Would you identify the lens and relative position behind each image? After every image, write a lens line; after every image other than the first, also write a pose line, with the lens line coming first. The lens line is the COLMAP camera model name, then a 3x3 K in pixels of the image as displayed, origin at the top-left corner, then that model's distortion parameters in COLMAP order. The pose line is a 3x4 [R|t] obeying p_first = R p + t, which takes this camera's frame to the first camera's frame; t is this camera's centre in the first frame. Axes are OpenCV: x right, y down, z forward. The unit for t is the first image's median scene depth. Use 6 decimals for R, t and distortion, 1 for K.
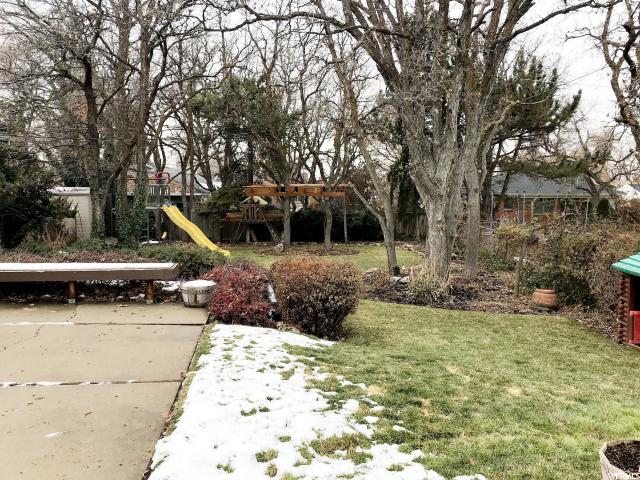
lens RADIAL K [[523.5, 0, 320.1], [0, 523.5, 233.5], [0, 0, 1]] dist [0.010674, -0.003383]
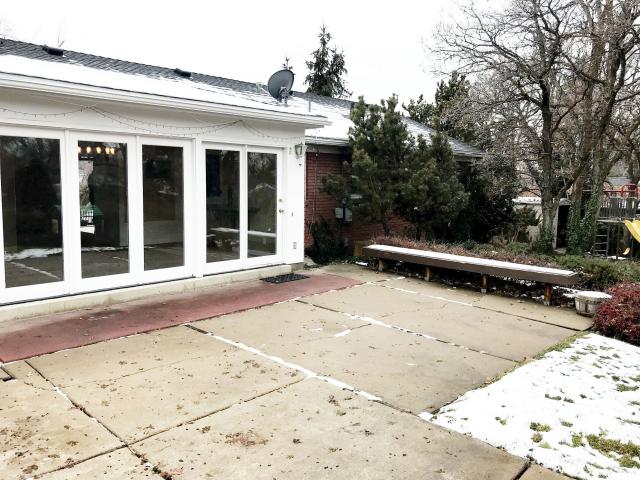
lens RADIAL K [[523.5, 0, 320.1], [0, 523.5, 233.5], [0, 0, 1]] dist [0.010674, -0.003383]
pose [[0.634854, 0.083593, -0.768096, 0.205109], [-0.099147, 0.994725, 0.026309, 0.002937], [0.766244, 0.059451, 0.639793, -0.074275]]
